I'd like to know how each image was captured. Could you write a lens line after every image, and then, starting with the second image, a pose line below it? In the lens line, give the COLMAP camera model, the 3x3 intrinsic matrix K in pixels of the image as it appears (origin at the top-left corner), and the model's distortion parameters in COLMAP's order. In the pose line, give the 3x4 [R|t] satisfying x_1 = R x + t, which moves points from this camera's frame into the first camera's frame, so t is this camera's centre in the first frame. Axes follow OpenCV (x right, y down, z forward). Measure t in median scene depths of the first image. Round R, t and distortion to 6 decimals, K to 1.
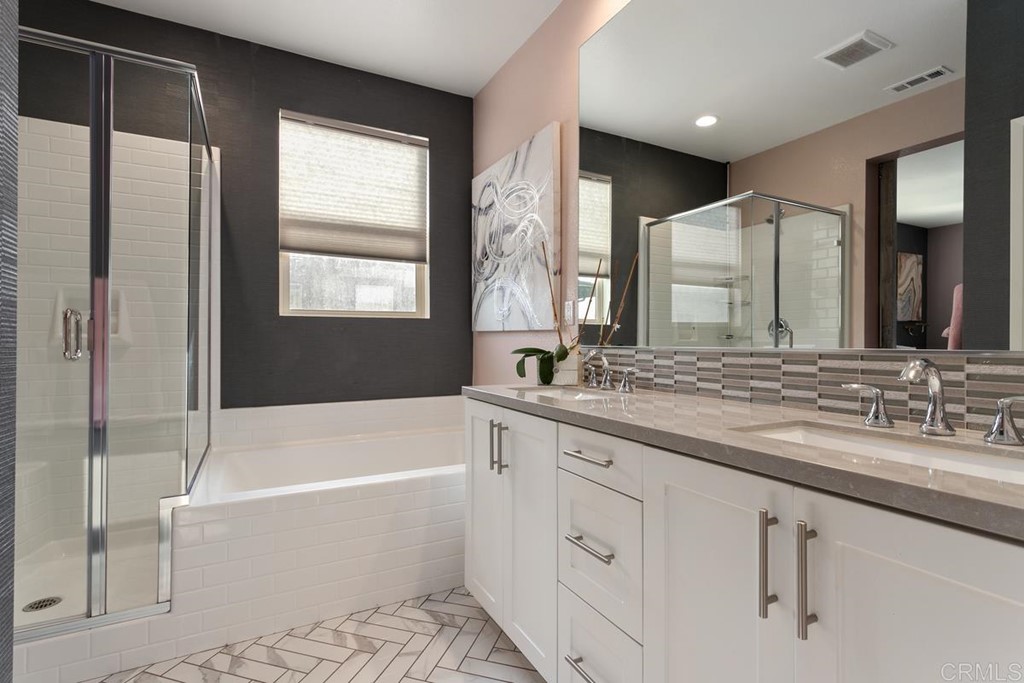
lens RADIAL K [[487.6, 0, 513.3], [0, 487.6, 340.5], [0, 0, 1]] dist [0.005848, 0.000395]
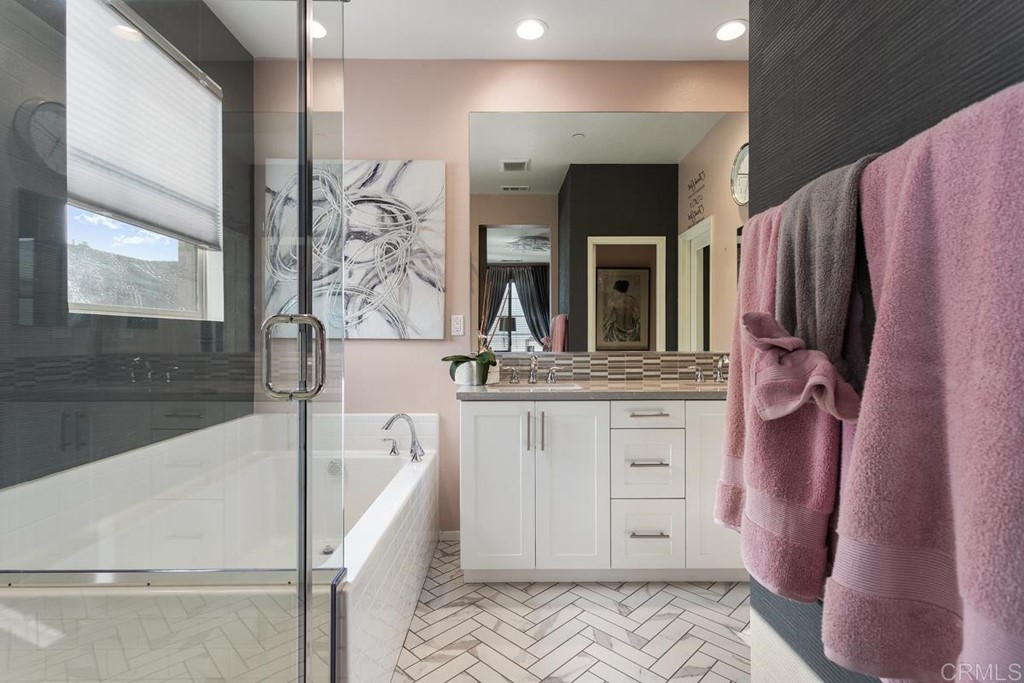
lens RADIAL K [[487.6, 0, 511.2], [0, 487.6, 341.1], [0, 0, 1]] dist [0.005848, 0.000395]
pose [[0.465280, -0.004626, 0.885151, -1.143716], [0.002426, 0.999989, 0.003951, -0.028743], [-0.885160, 0.000309, 0.465286, 0.414502]]
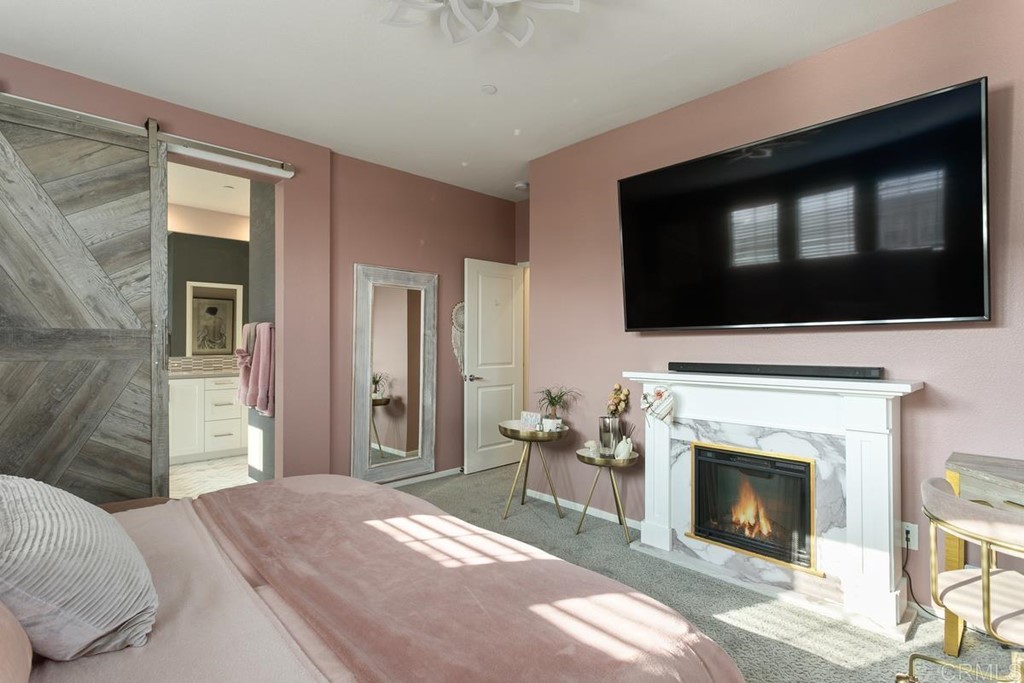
lens RADIAL K [[487.6, 0, 509.3], [0, 487.6, 337.1], [0, 0, 1]] dist [0.005848, 0.000395]
pose [[-0.279548, 0.006452, 0.960110, -3.135972], [-0.003047, 0.999966, -0.007607, -0.092983], [-0.960127, -0.005052, -0.279519, -0.131314]]
